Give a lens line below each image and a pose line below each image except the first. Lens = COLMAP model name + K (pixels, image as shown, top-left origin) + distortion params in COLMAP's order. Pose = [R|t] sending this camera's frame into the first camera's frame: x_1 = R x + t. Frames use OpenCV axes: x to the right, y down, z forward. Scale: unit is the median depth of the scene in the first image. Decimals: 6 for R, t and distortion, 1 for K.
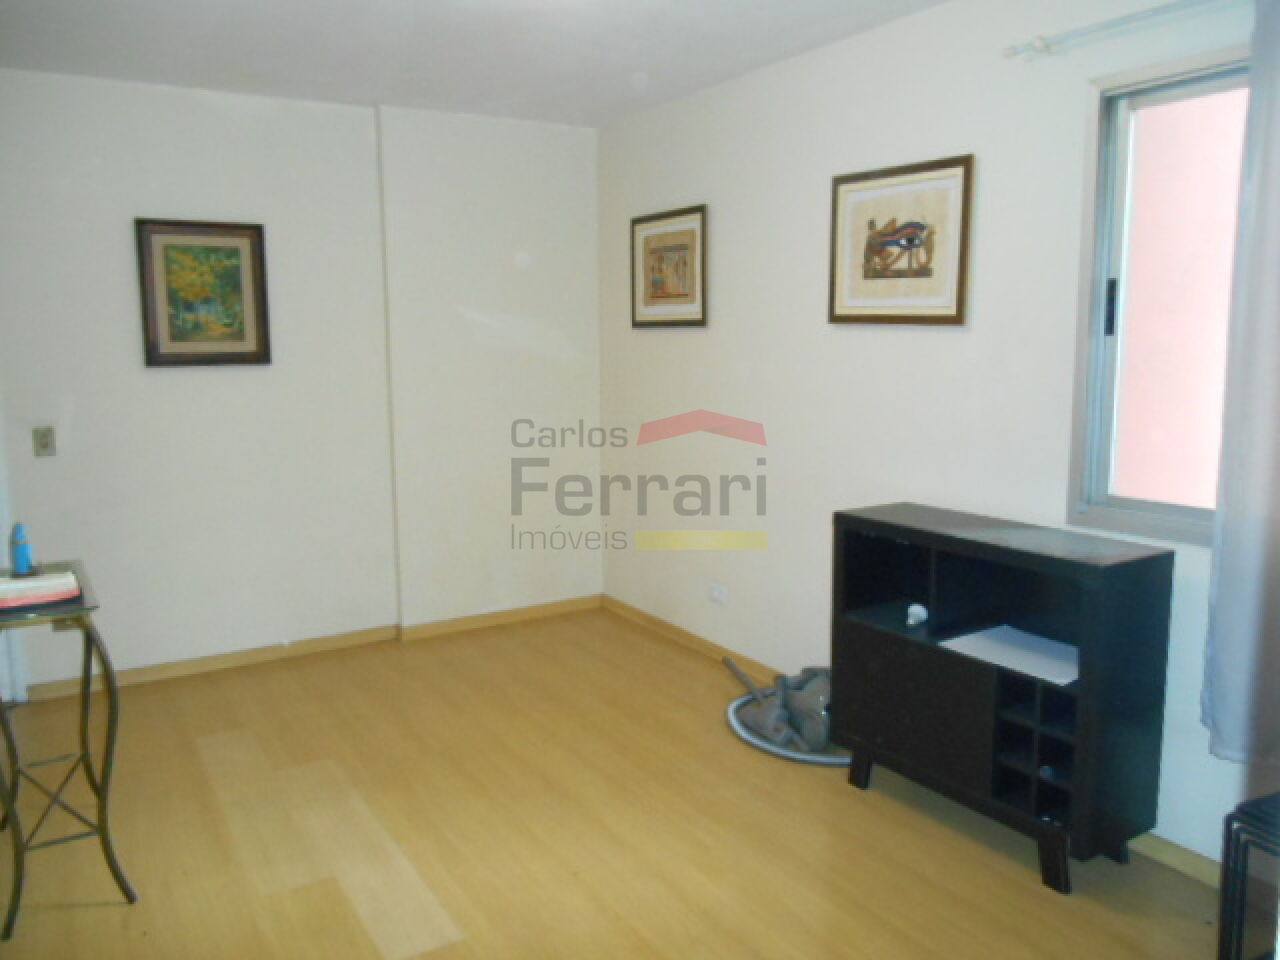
lens RADIAL K [[990.6, 0, 648.9], [0, 990.6, 481.8], [0, 0, 1]] dist [-0.014800, 0.018623]
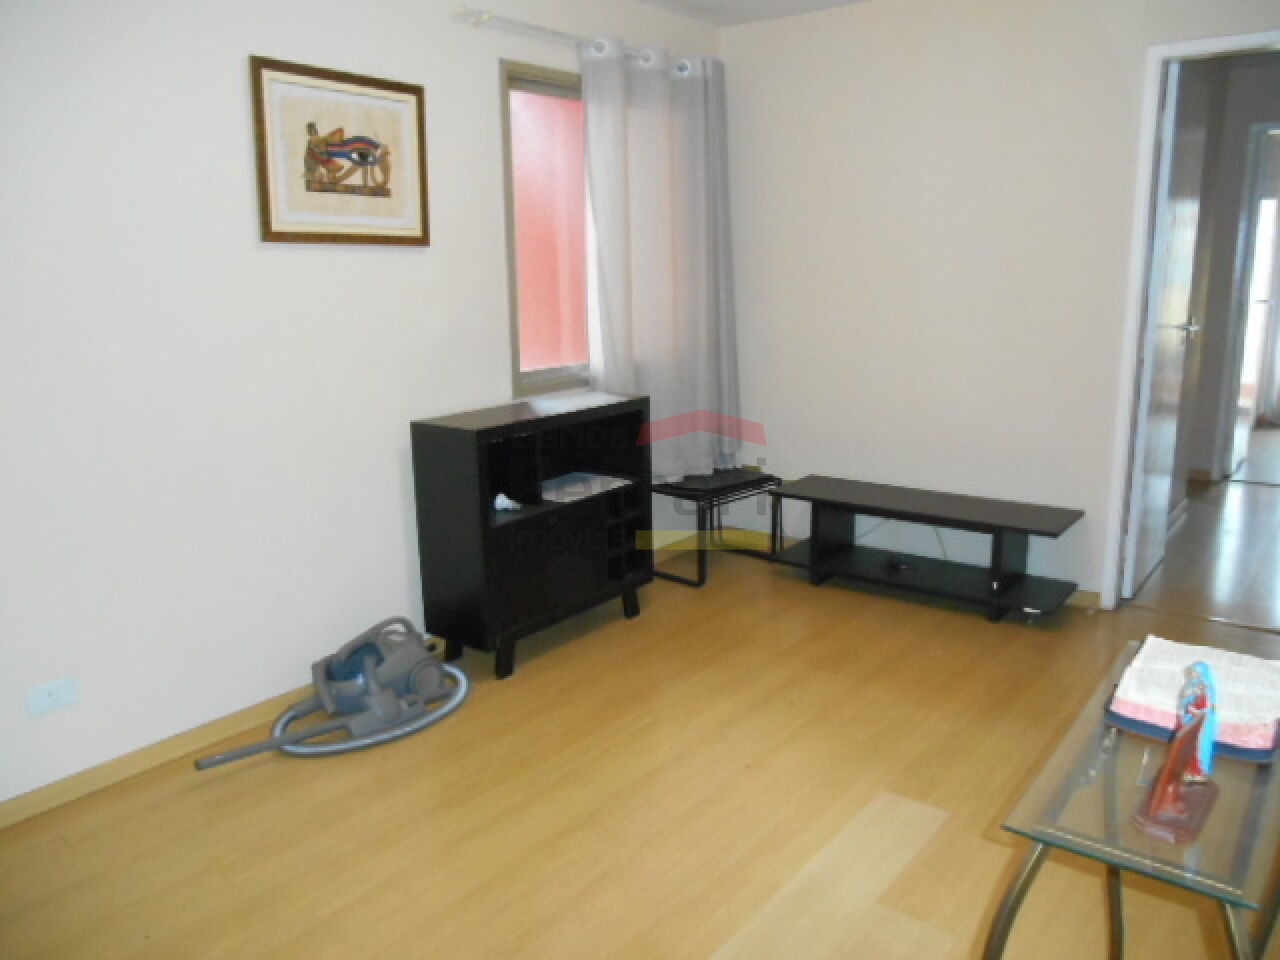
lens RADIAL K [[990.6, 0, 649.5], [0, 990.6, 476.0], [0, 0, 1]] dist [-0.014800, 0.018623]
pose [[-0.335899, -0.193999, 0.921703, -0.774486], [0.155679, 0.953665, 0.257462, -0.150710], [-0.928943, 0.229971, -0.290134, 1.087637]]
